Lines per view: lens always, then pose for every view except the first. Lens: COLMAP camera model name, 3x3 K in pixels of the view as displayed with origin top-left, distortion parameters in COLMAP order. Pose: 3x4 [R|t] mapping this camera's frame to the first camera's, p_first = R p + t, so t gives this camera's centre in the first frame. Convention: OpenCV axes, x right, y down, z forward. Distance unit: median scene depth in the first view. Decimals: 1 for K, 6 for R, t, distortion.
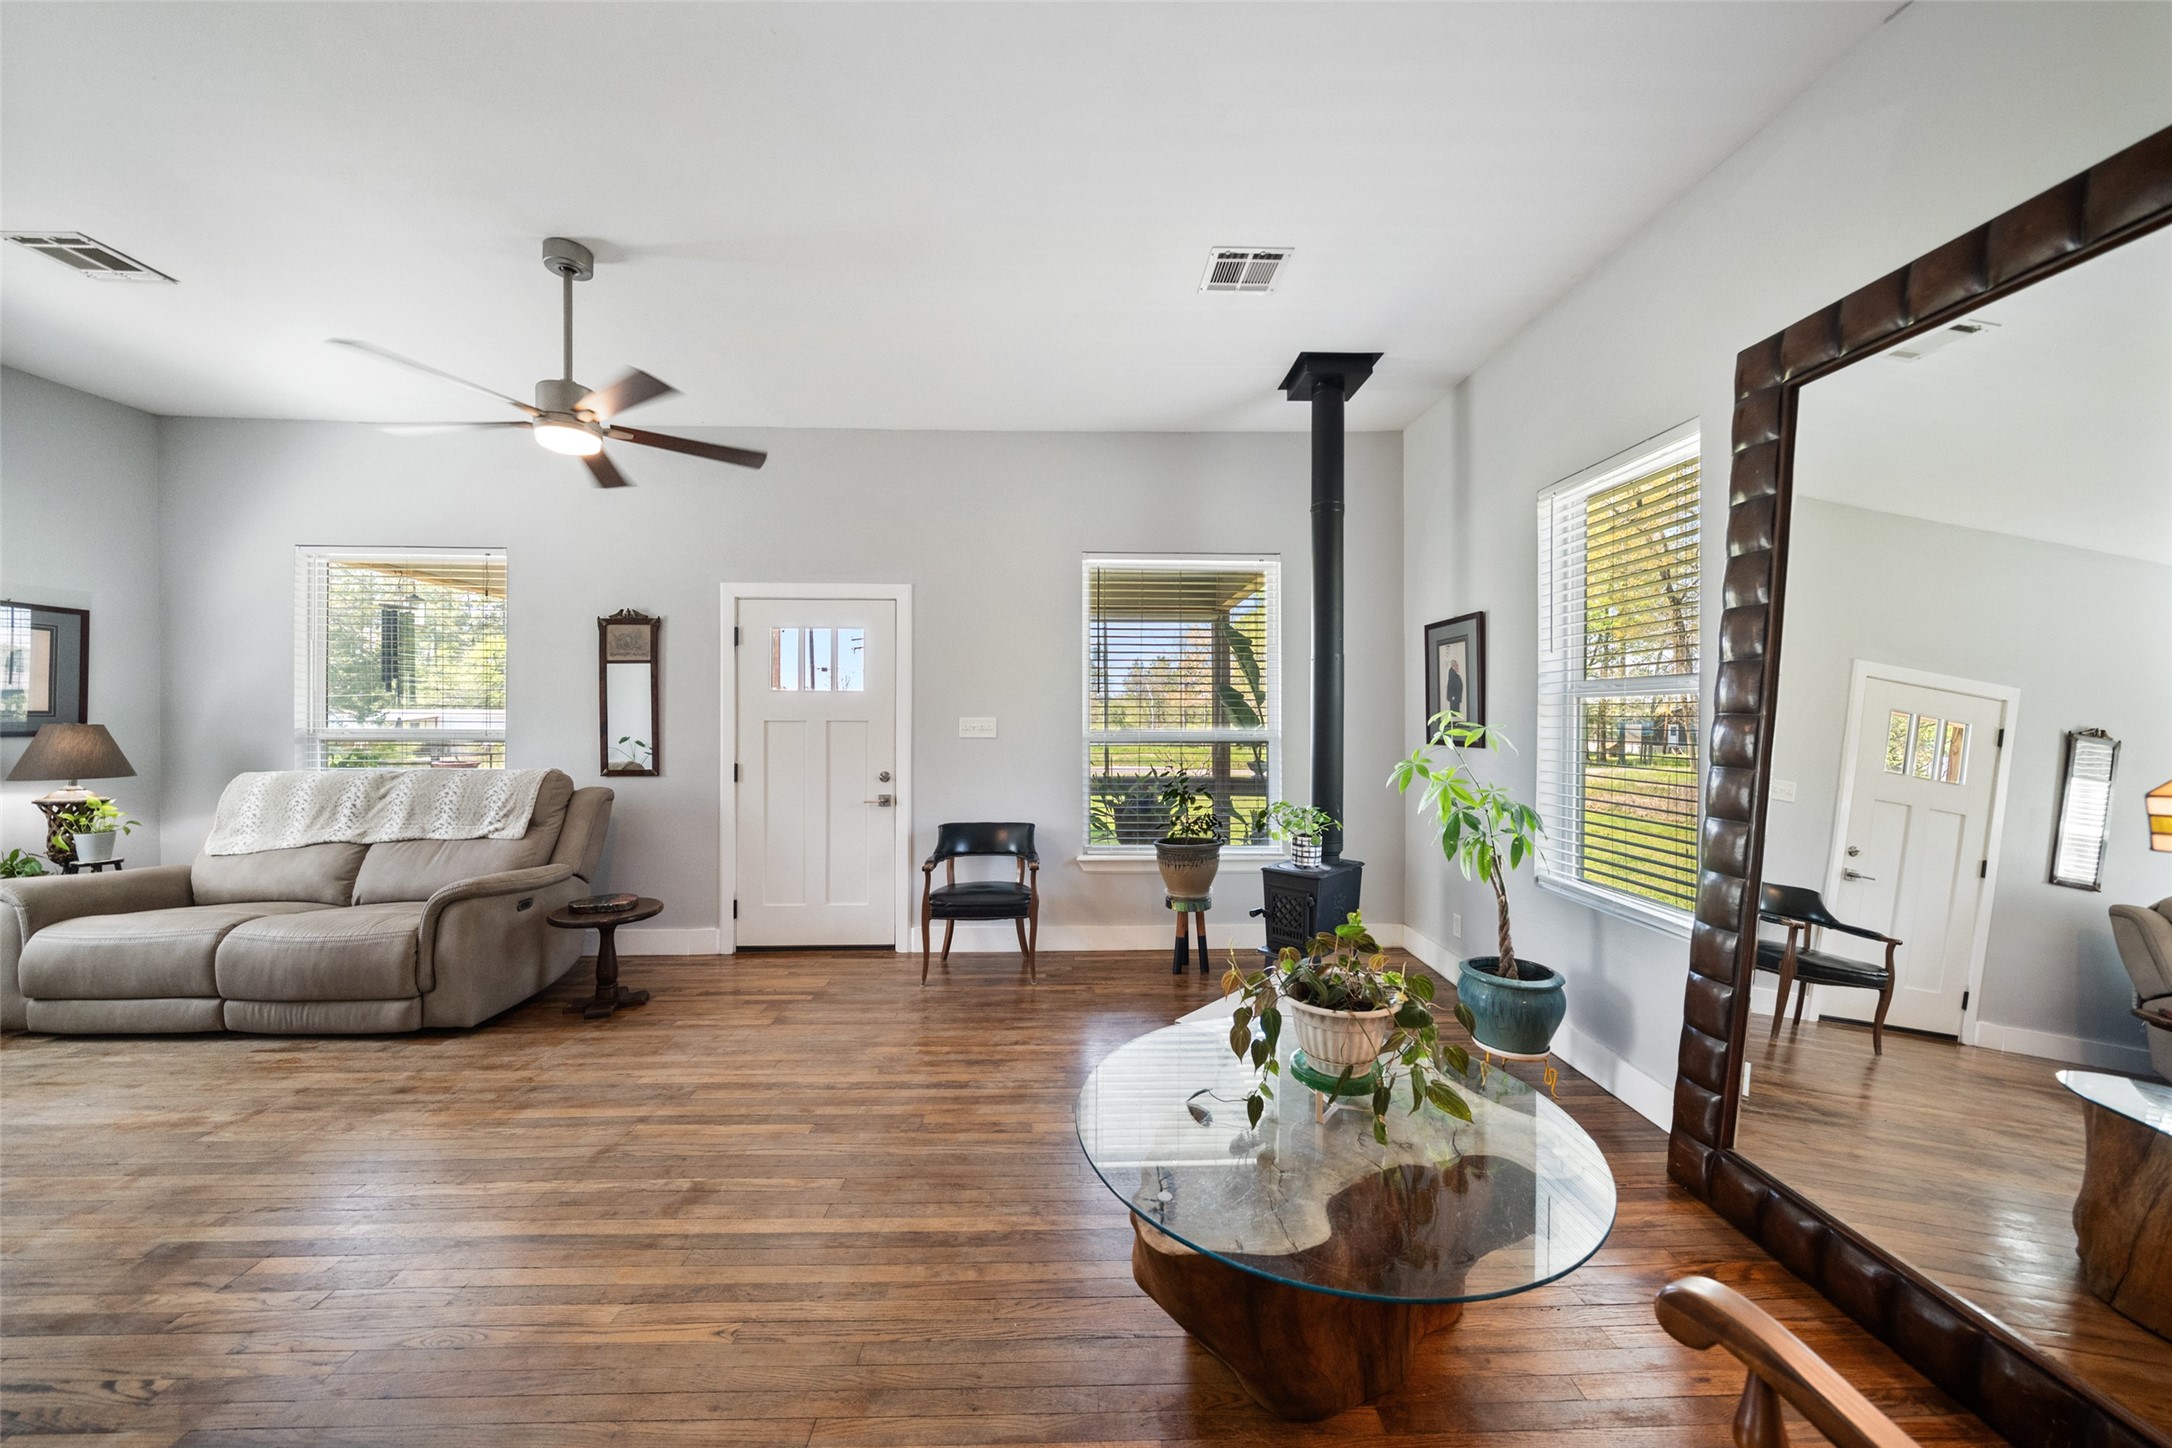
lens RADIAL K [[753.3, 0, 1100.9], [0, 753.3, 720.0], [0, 0, 1]] dist [-0.007085, 0.000730]
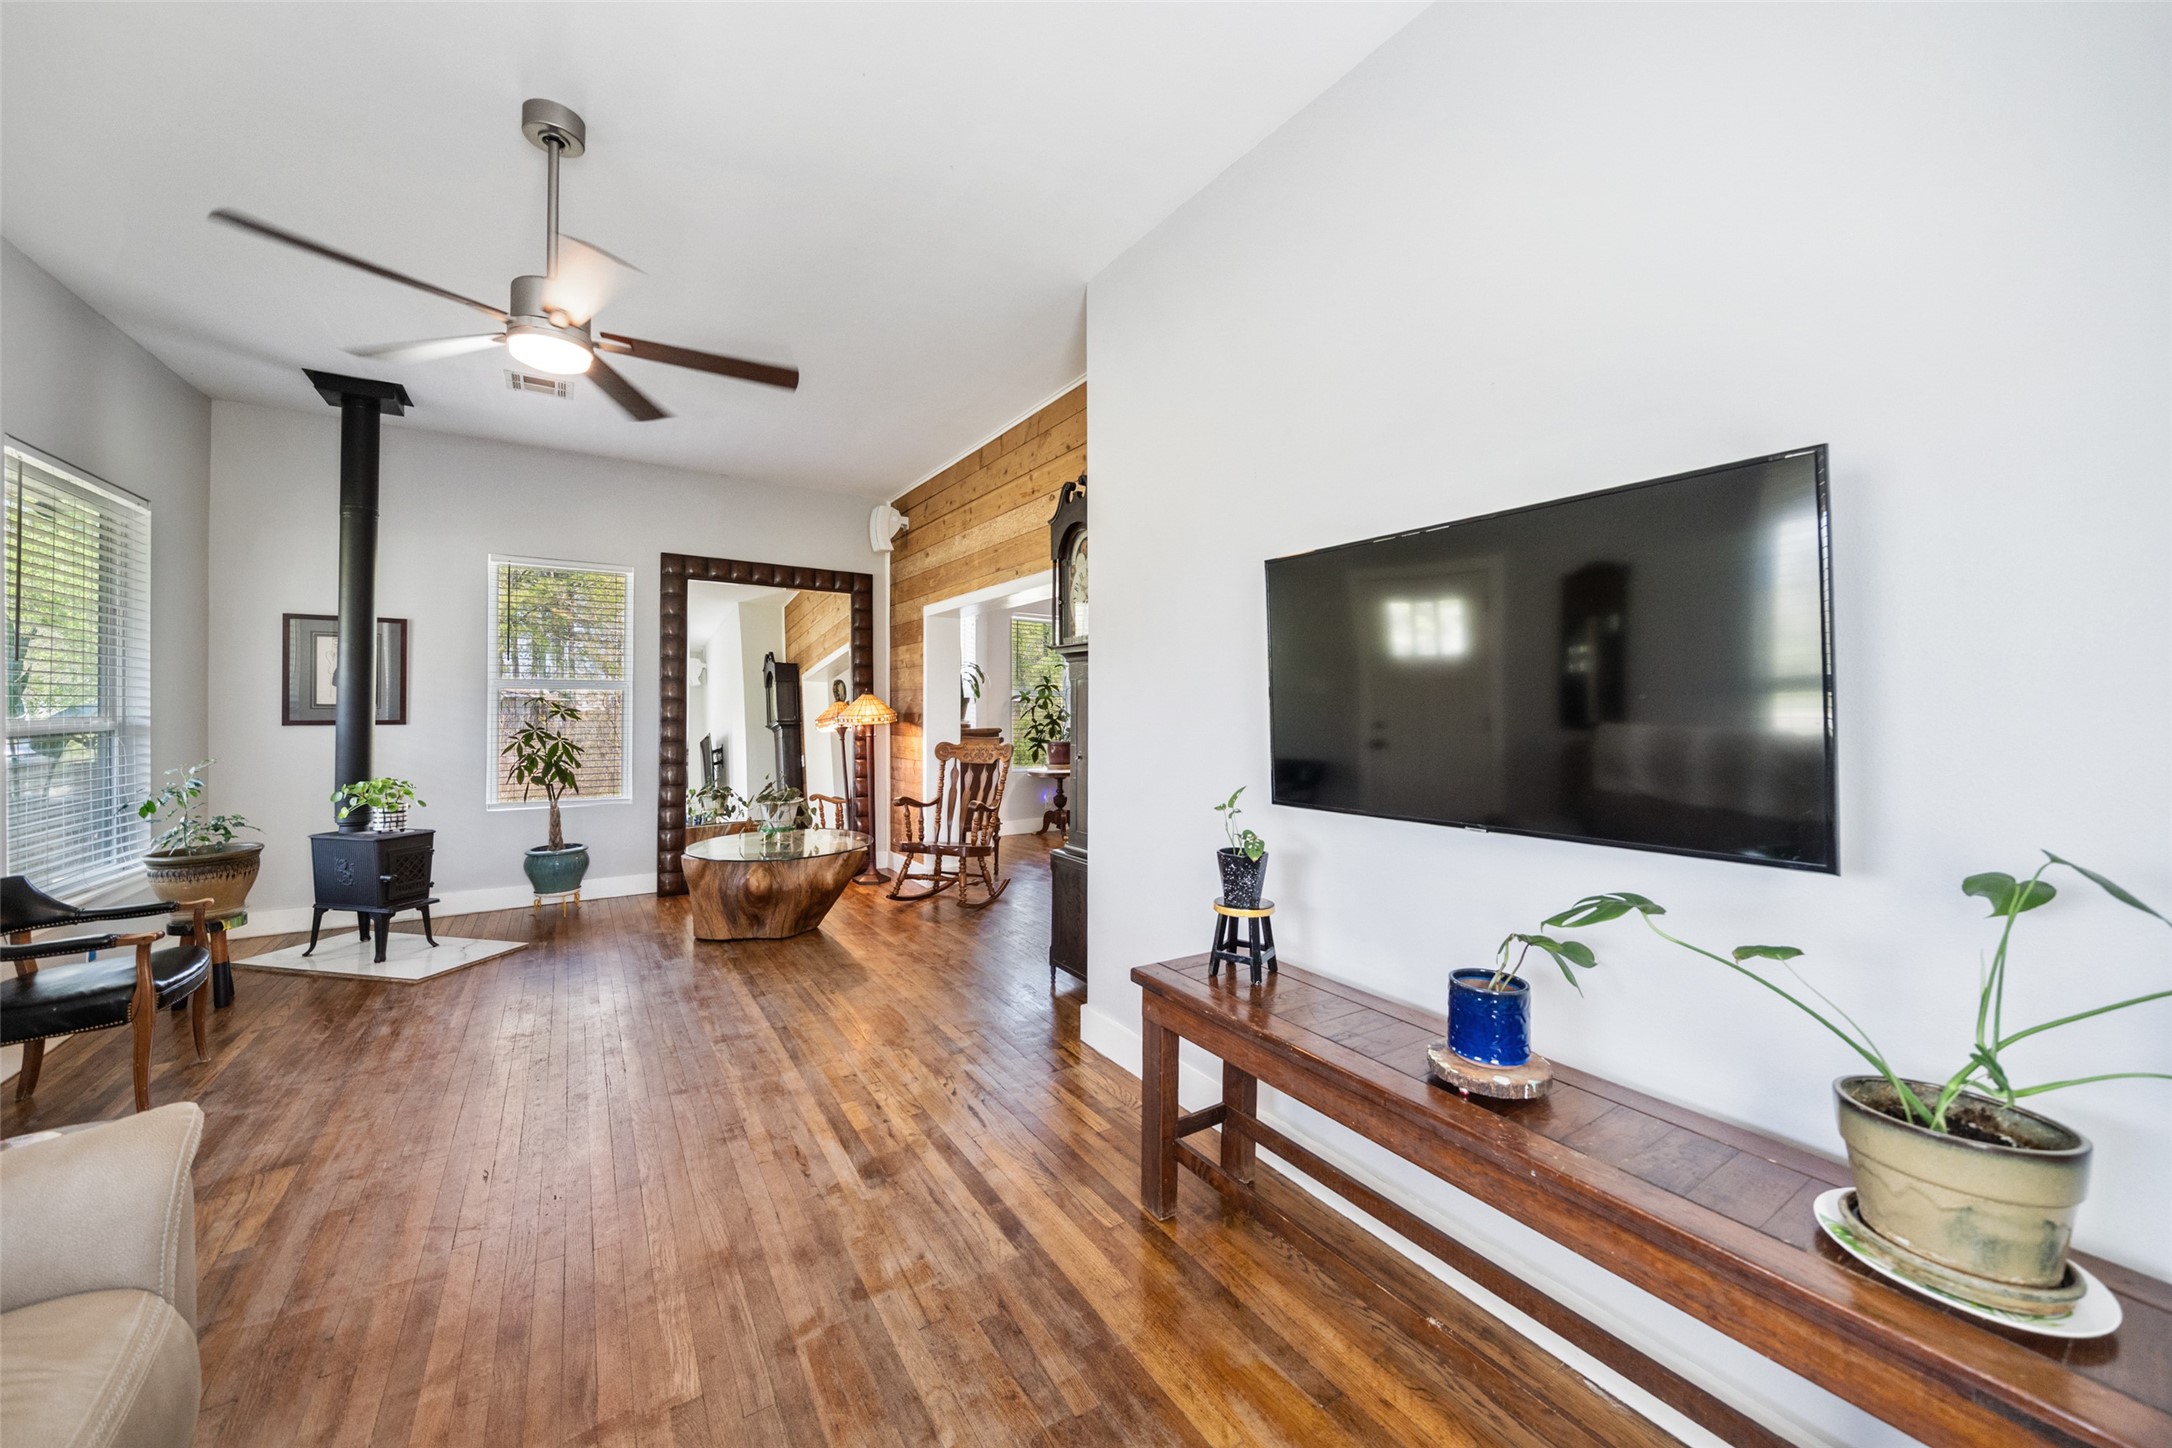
lens RADIAL K [[779.0, 0, 1090.6], [0, 779.0, 698.3], [0, 0, 1]] dist [-0.005960, -0.000376]
pose [[-0.522388, 0.002874, 0.852703, -1.067618], [-0.007402, 0.999941, -0.007905, -0.004406], [-0.852676, -0.010442, -0.522336, 0.588960]]
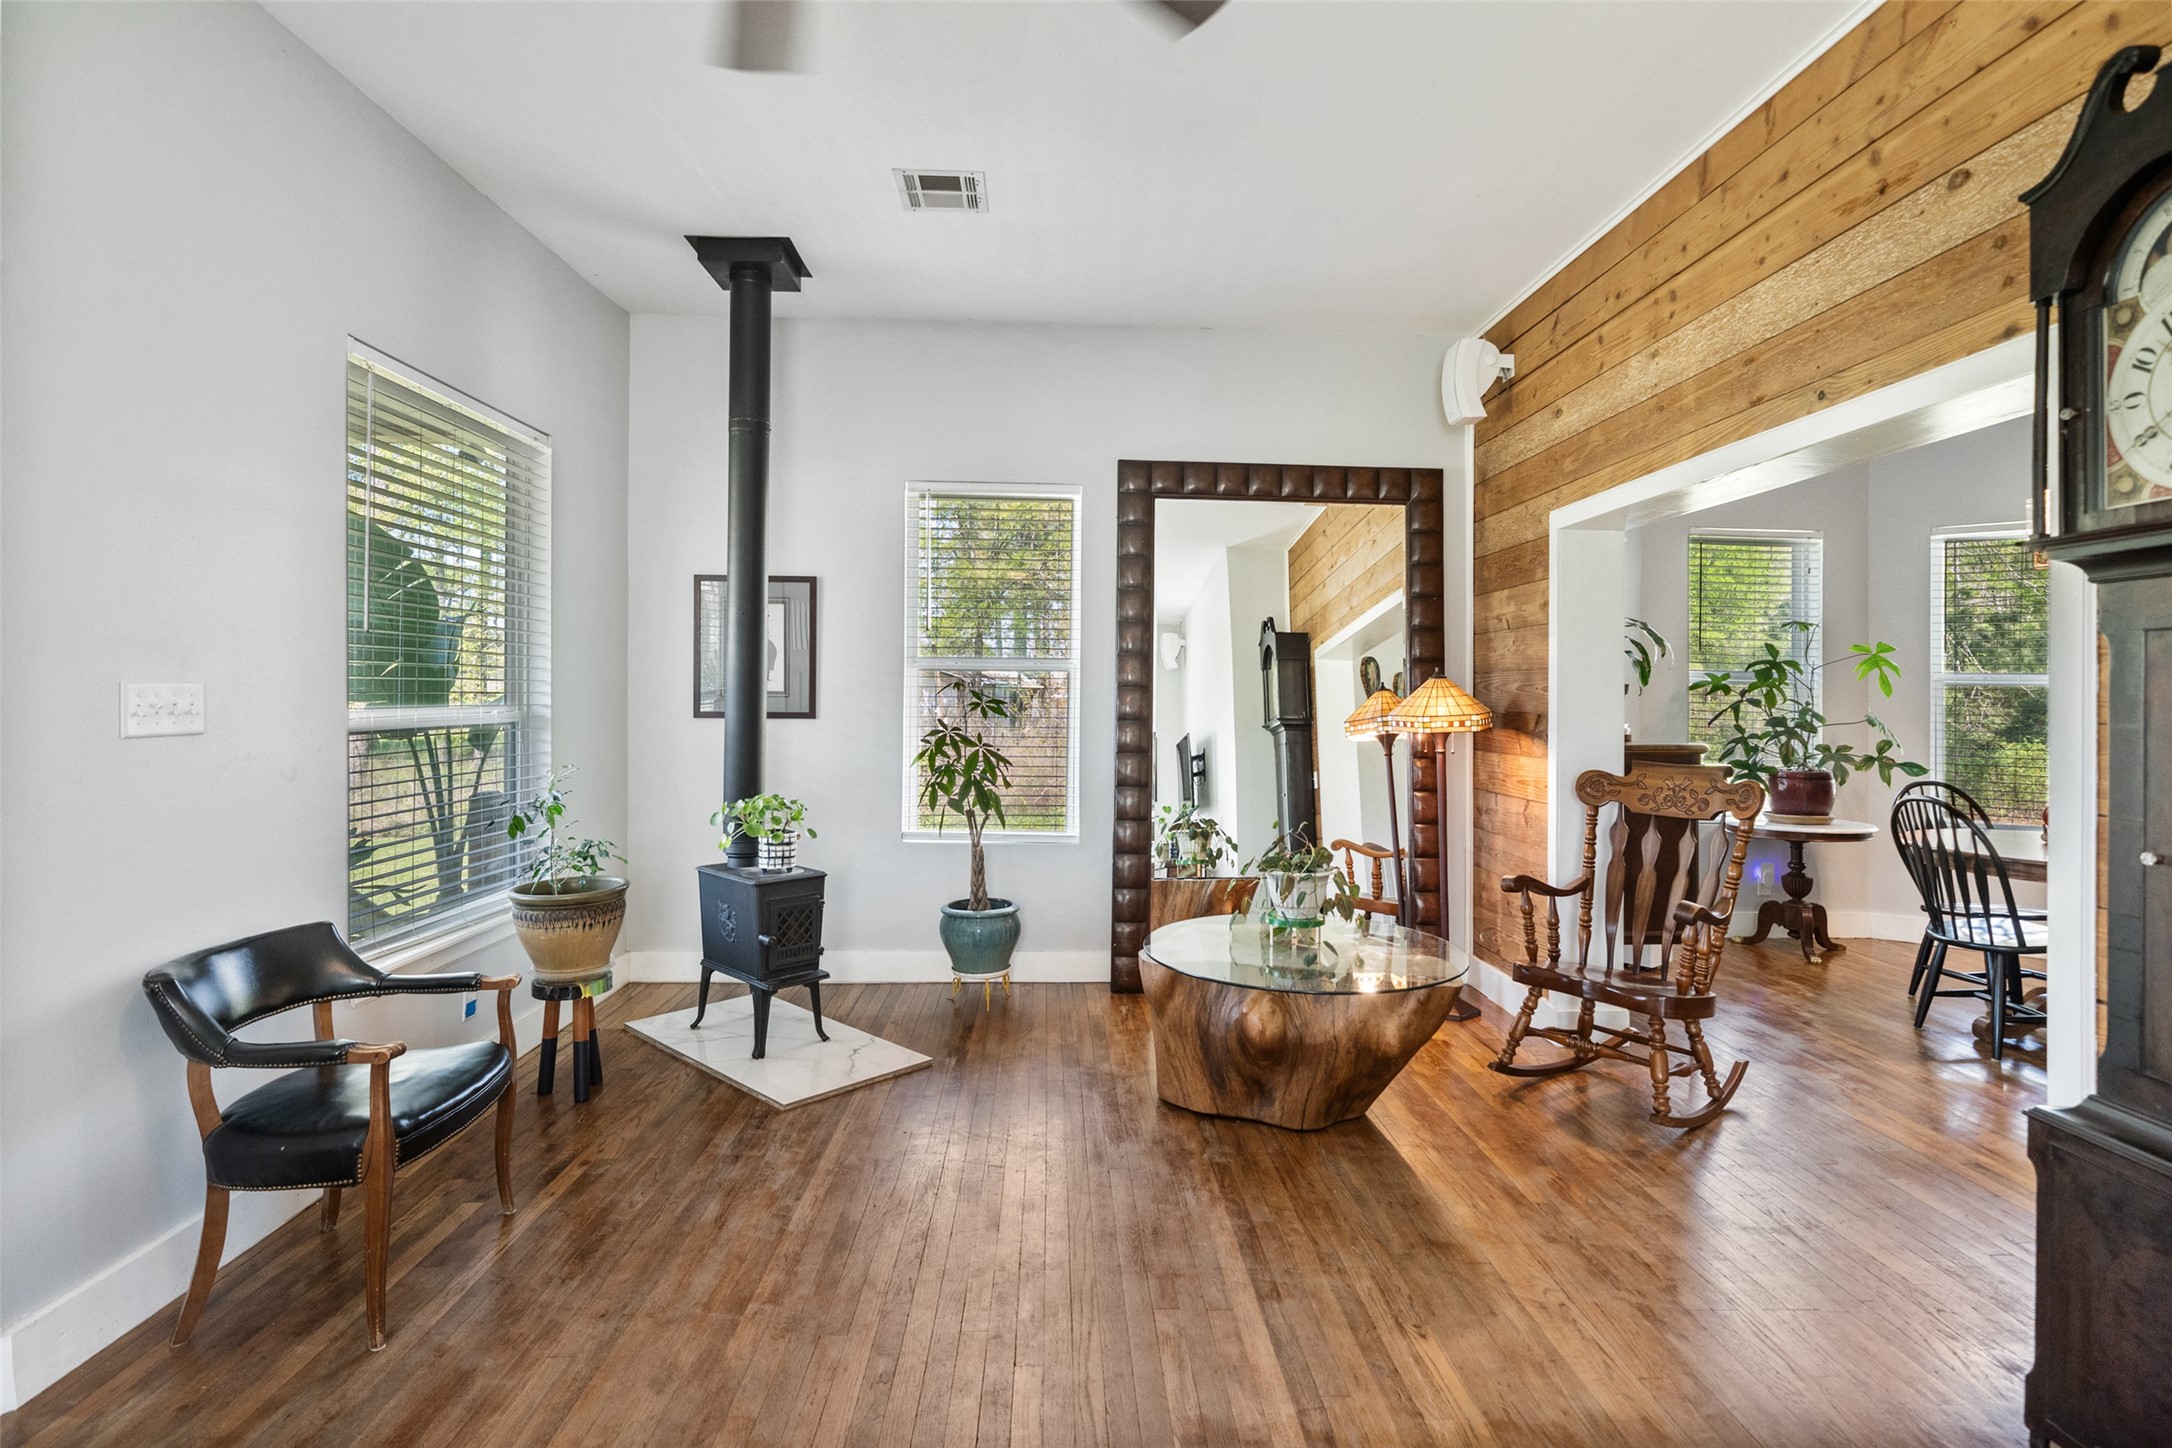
lens RADIAL K [[1044.0, 0, 1103.8], [0, 1044.0, 689.0], [0, 0, 1]] dist [-0.000849, 0.000254]
pose [[-0.011084, 0.000015, 0.999939, -0.707911], [-0.012948, 0.999916, -0.000159, -0.004097], [-0.999855, -0.012949, -0.011083, 0.548900]]
